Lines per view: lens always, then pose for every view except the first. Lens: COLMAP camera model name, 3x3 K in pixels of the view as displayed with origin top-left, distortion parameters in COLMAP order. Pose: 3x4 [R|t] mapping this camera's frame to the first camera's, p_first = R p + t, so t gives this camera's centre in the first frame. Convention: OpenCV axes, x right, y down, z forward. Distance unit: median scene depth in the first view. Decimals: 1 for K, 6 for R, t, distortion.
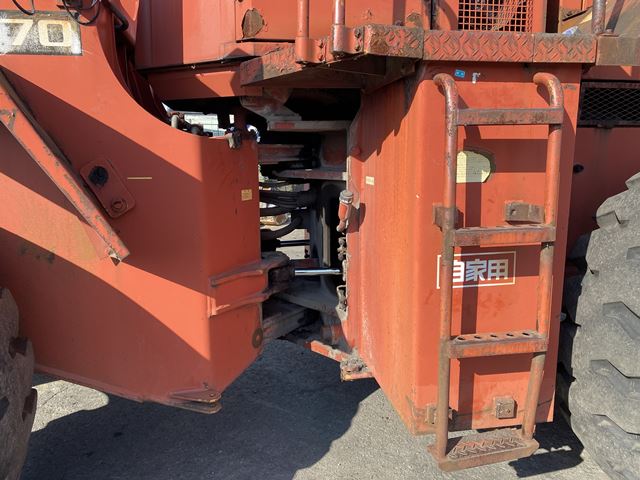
lens RADIAL K [[484.1, 0, 318.6], [0, 484.1, 235.8], [0, 0, 1]] dist [0.032947, -0.038405]
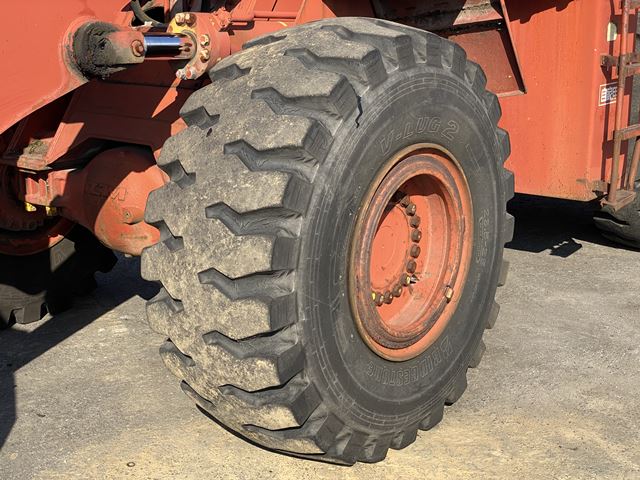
lens RADIAL K [[967.6, 0, 316.3], [0, 967.6, 221.0], [0, 0, 1]] dist [0.040717, 0.000000]
pose [[0.754711, -0.148235, 0.639091, -2.476697], [0.114619, 0.988950, 0.094028, 0.069609], [-0.645967, 0.002288, 0.763362, -0.844109]]
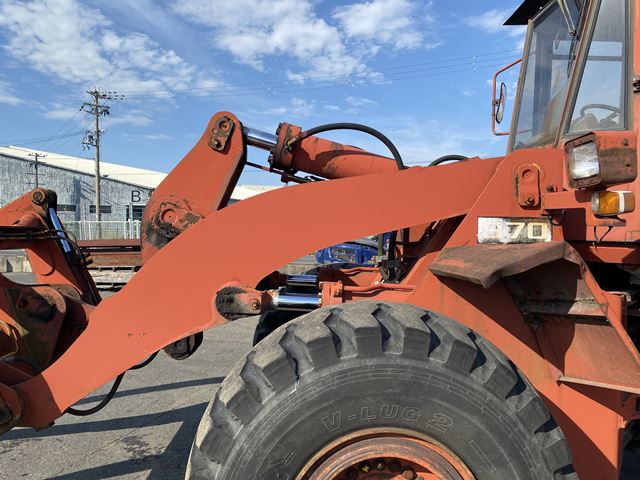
lens RADIAL K [[484.1, 0, 320.4], [0, 484.1, 234.6], [0, 0, 1]] dist [0.032947, -0.038405]
pose [[0.988378, 0.028614, -0.149298, -0.992226], [-0.052096, 0.986409, -0.155833, -0.127625], [0.142810, 0.161800, 0.976435, -0.603268]]
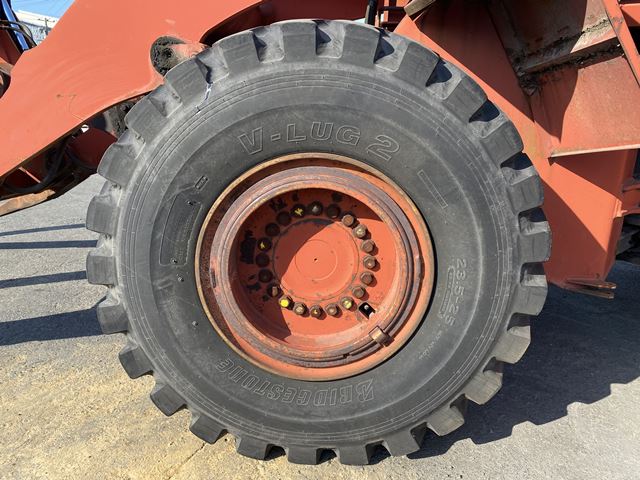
lens RADIAL K [[484.1, 0, 314.9], [0, 484.1, 232.6], [0, 0, 1]] dist [0.032947, -0.038405]
pose [[0.977182, 0.098757, -0.188049, -0.816472], [-0.086514, 0.993627, 0.072256, 0.208974], [0.193987, -0.054338, 0.979498, -0.329223]]
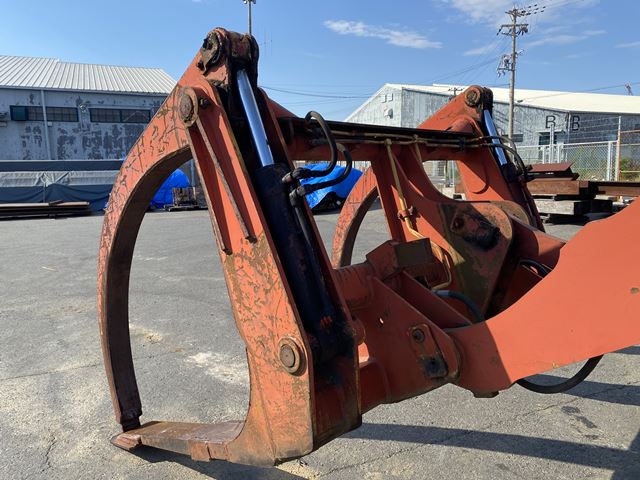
lens RADIAL K [[484.1, 0, 318.0], [0, 484.1, 243.4], [0, 0, 1]] dist [0.032947, -0.038405]
pose [[0.588017, 0.141503, -0.796375, -1.464012], [-0.133637, 0.988043, 0.076885, -0.096605], [0.797732, 0.061216, 0.599896, -0.109374]]
